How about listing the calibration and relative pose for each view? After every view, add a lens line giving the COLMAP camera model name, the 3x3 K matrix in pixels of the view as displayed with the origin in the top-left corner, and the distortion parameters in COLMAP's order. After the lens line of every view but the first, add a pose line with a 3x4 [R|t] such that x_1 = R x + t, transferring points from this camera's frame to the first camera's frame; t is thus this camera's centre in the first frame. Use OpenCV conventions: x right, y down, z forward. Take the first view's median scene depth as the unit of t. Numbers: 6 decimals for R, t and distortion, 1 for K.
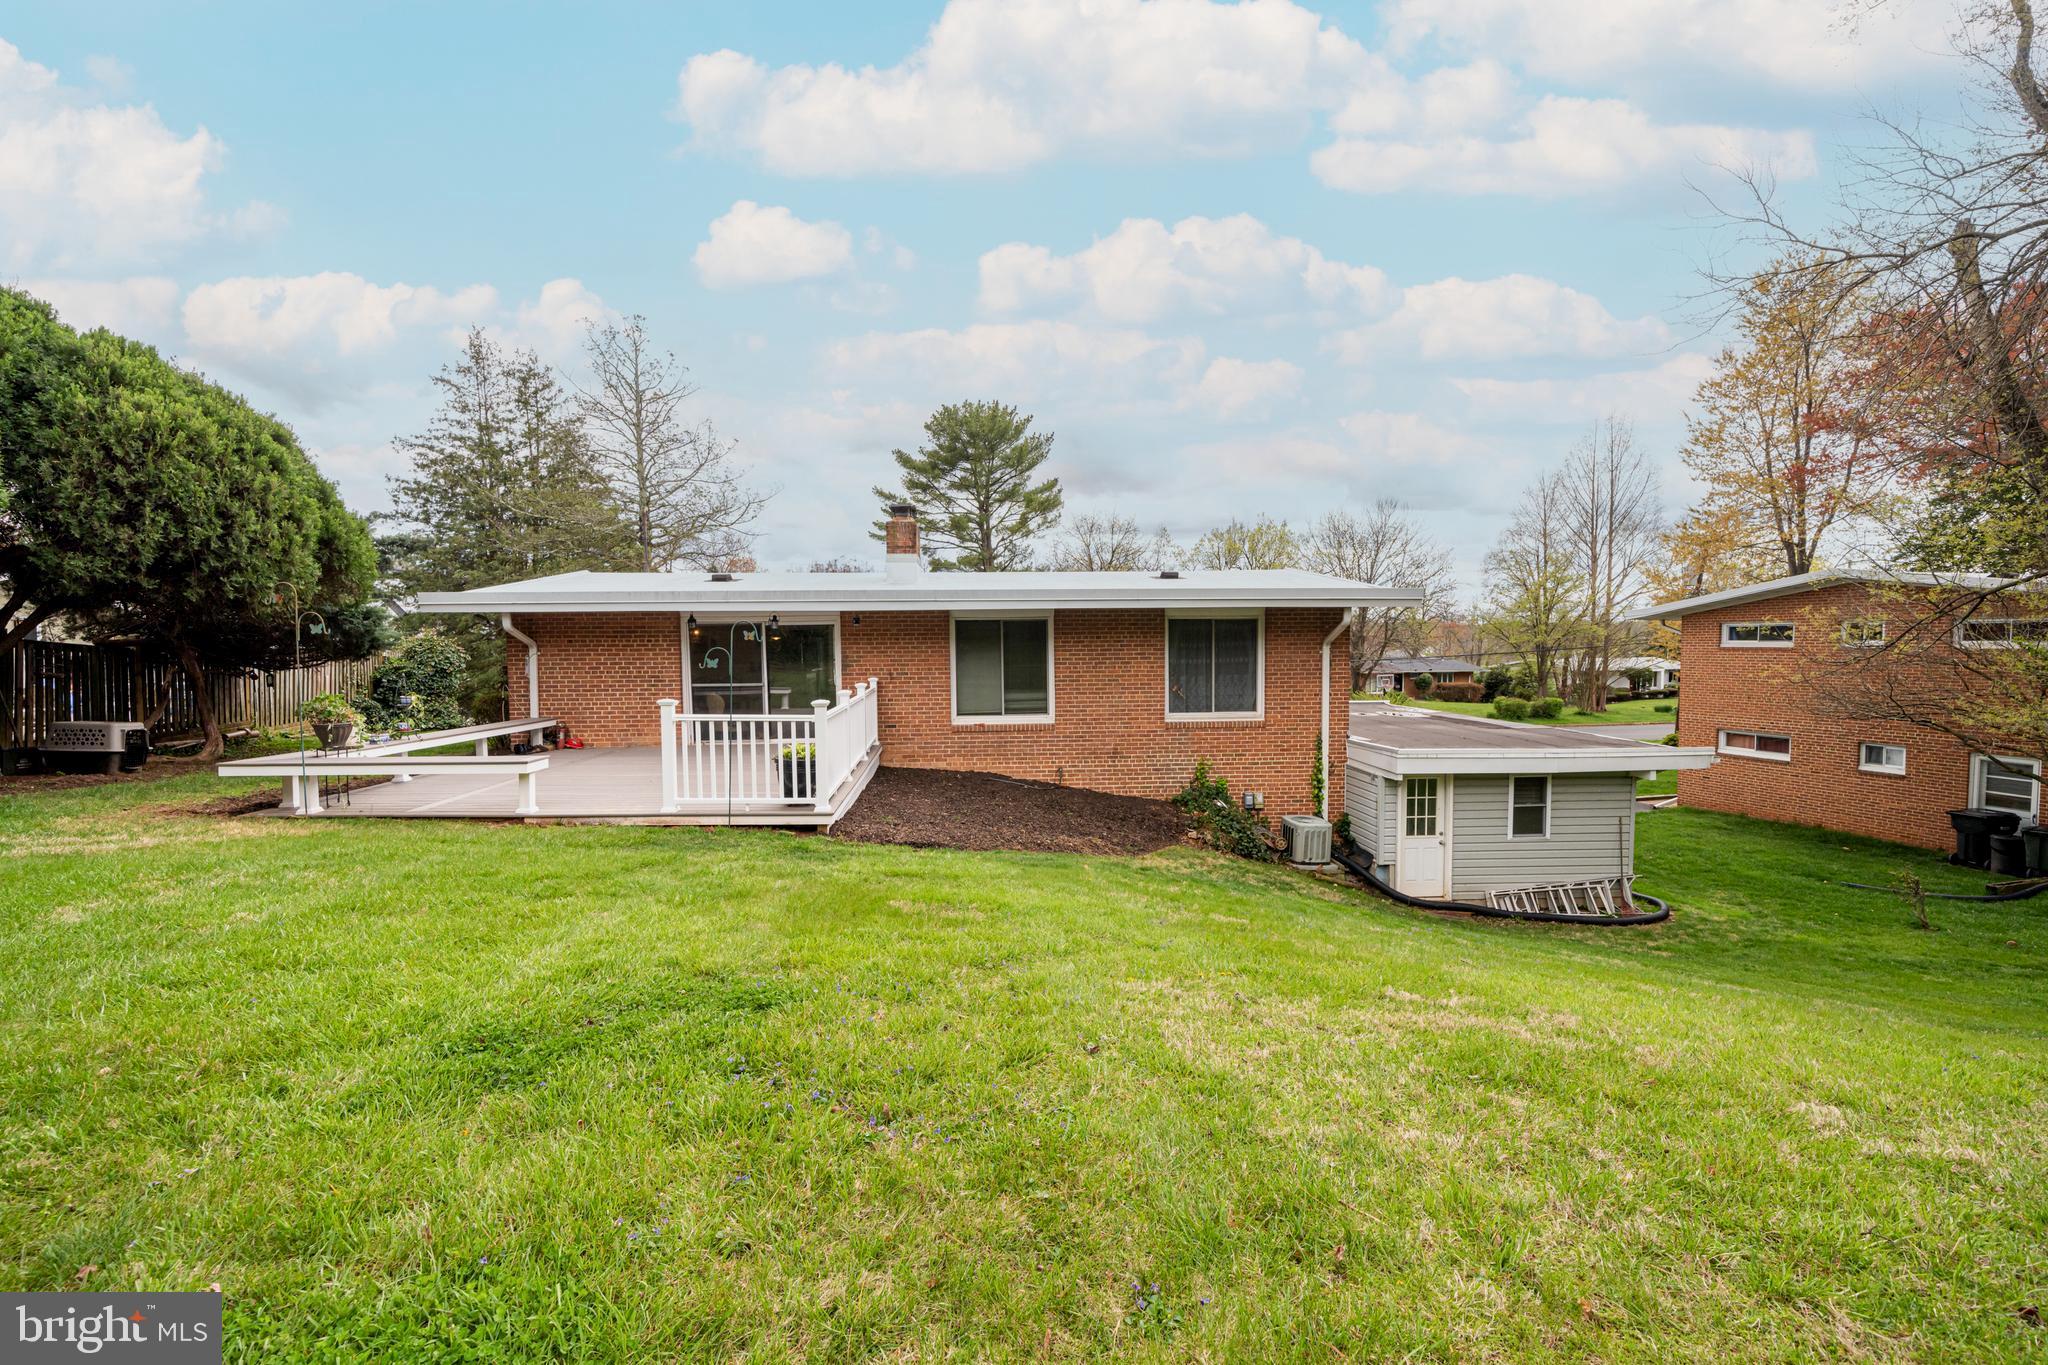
lens RADIAL K [[838.0, 0, 1016.7], [0, 838.0, 674.5], [0, 0, 1]] dist [0.001948, 0.000354]
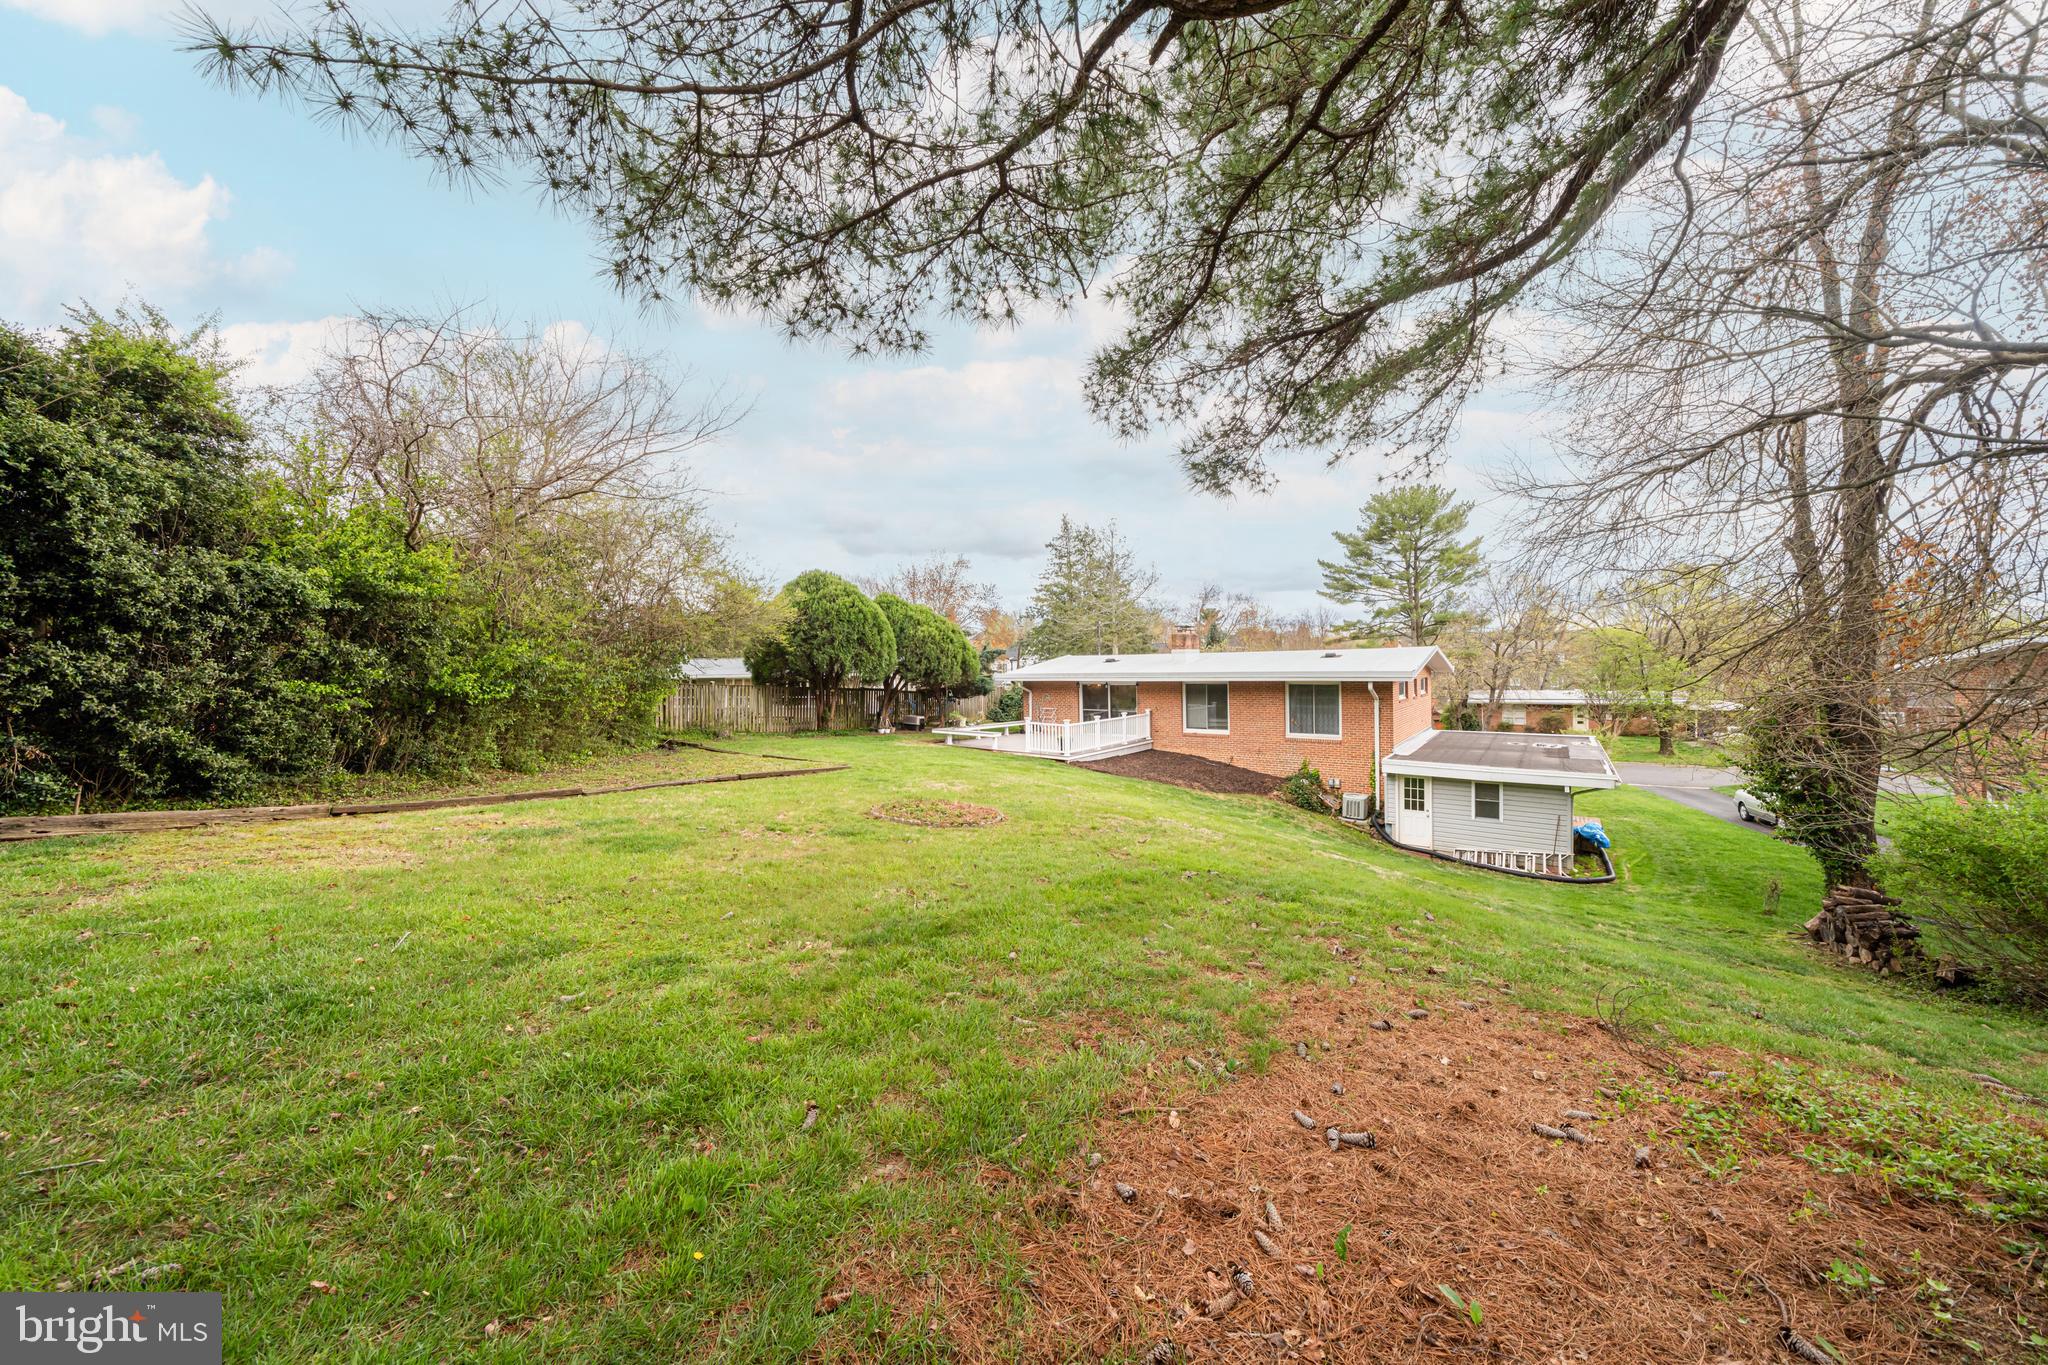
lens RADIAL K [[696.7, 0, 1024.4], [0, 696.7, 674.8], [0, 0, 1]] dist [-0.000395, -0.000012]
pose [[0.758917, 0.001873, -0.651185, 0.773855], [-0.016648, 0.999725, -0.016526, -0.051267], [0.650975, 0.023383, 0.758739, -0.614604]]
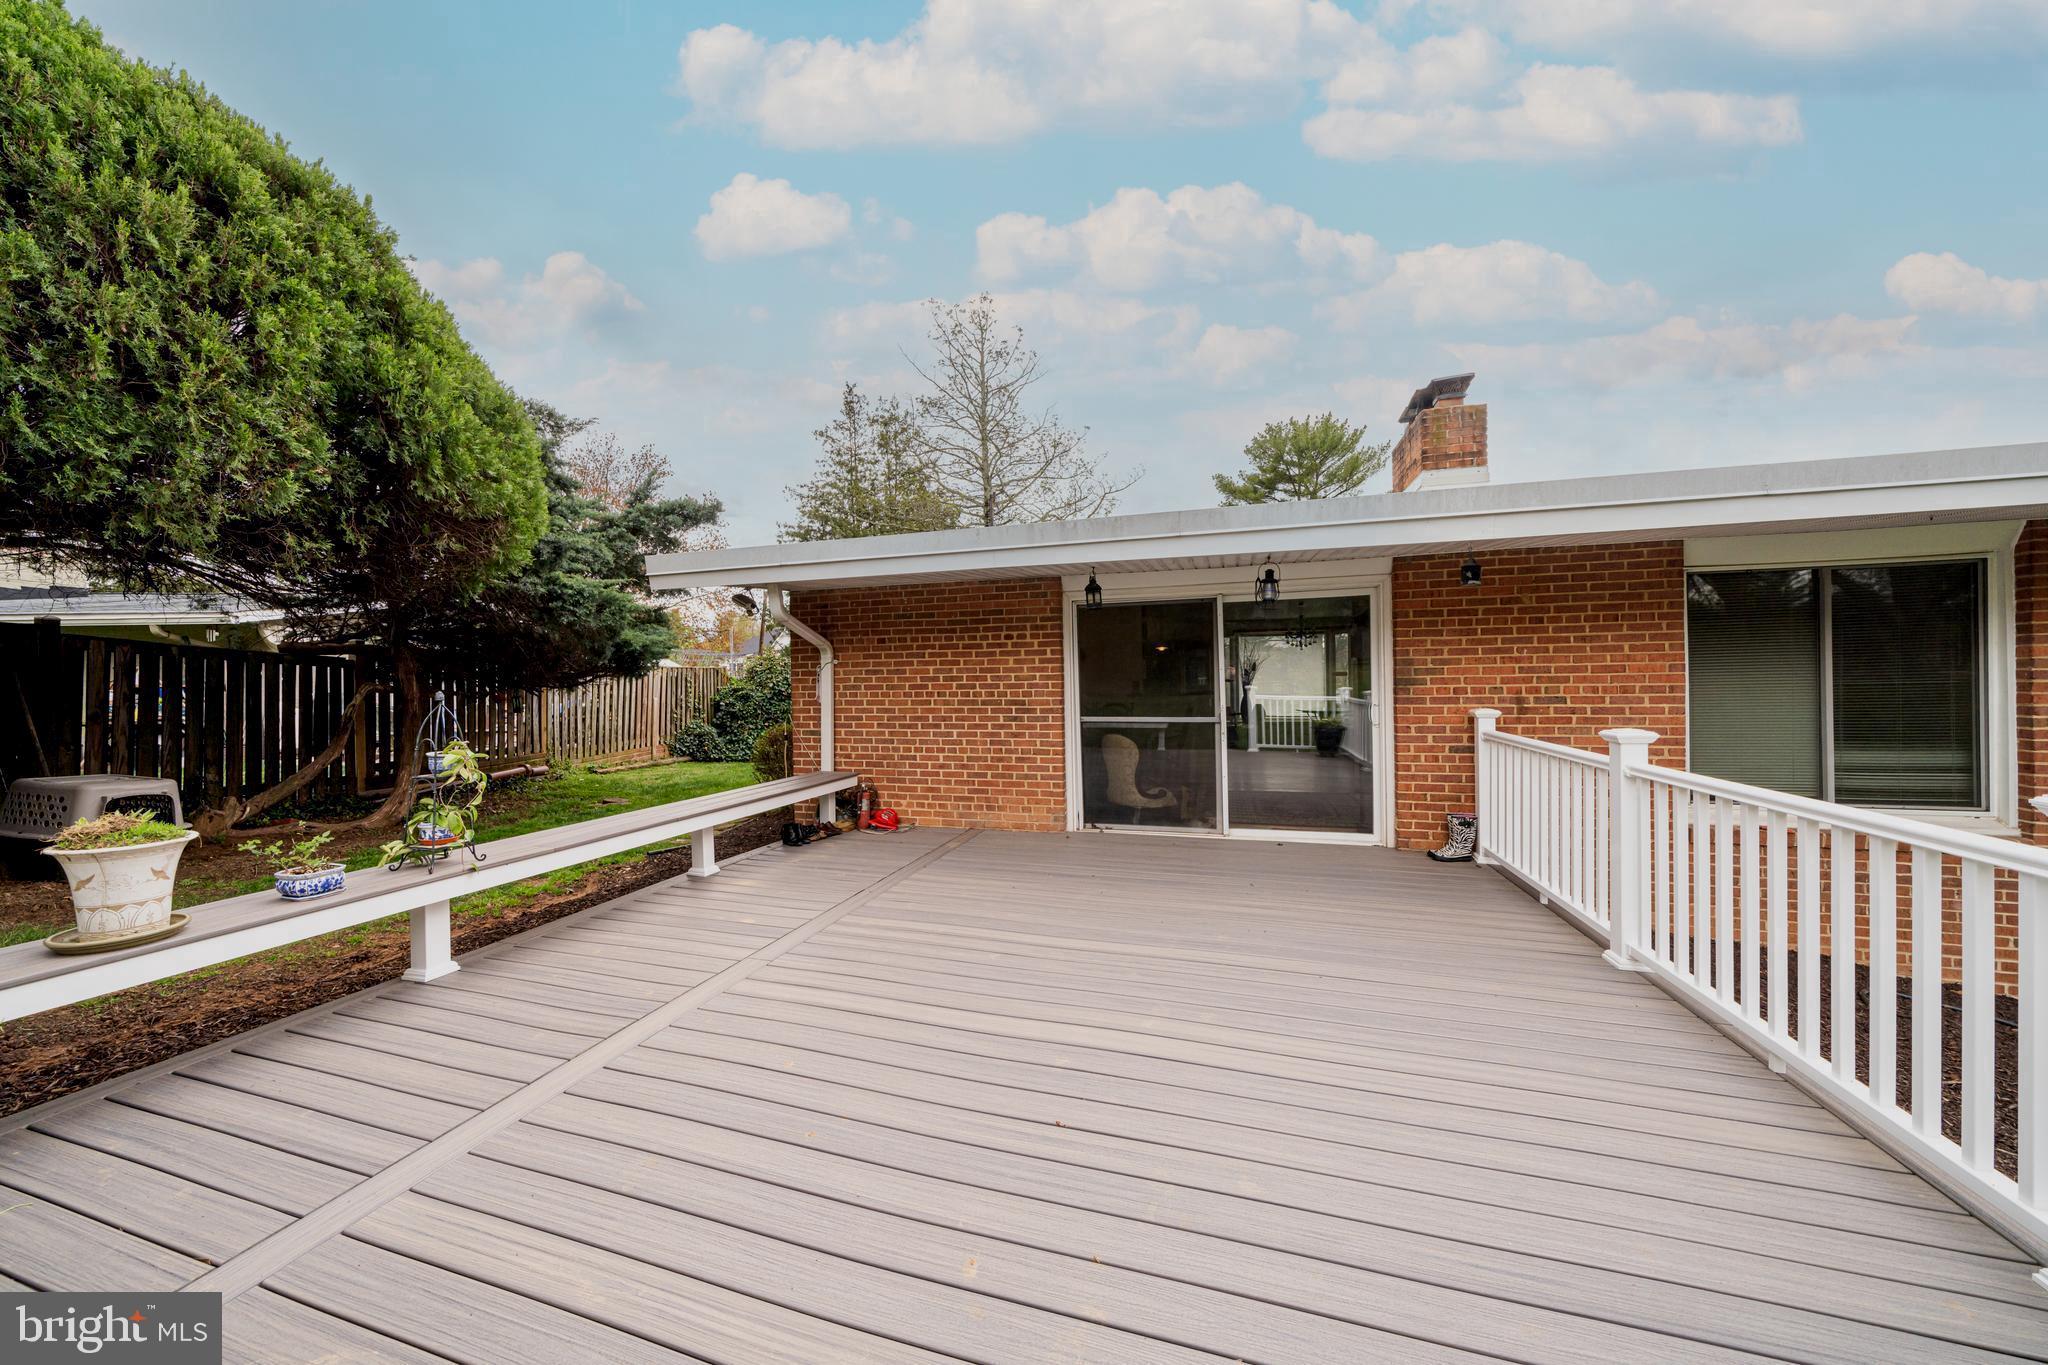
lens RADIAL K [[696.7, 0, 1030.0], [0, 696.7, 684.5], [0, 0, 1]] dist [-0.000395, -0.000012]
pose [[0.939353, -0.002250, -0.342946, -0.259412], [-0.005384, 0.999758, -0.021307, 0.000365], [0.342911, 0.021861, 0.939114, 0.558618]]
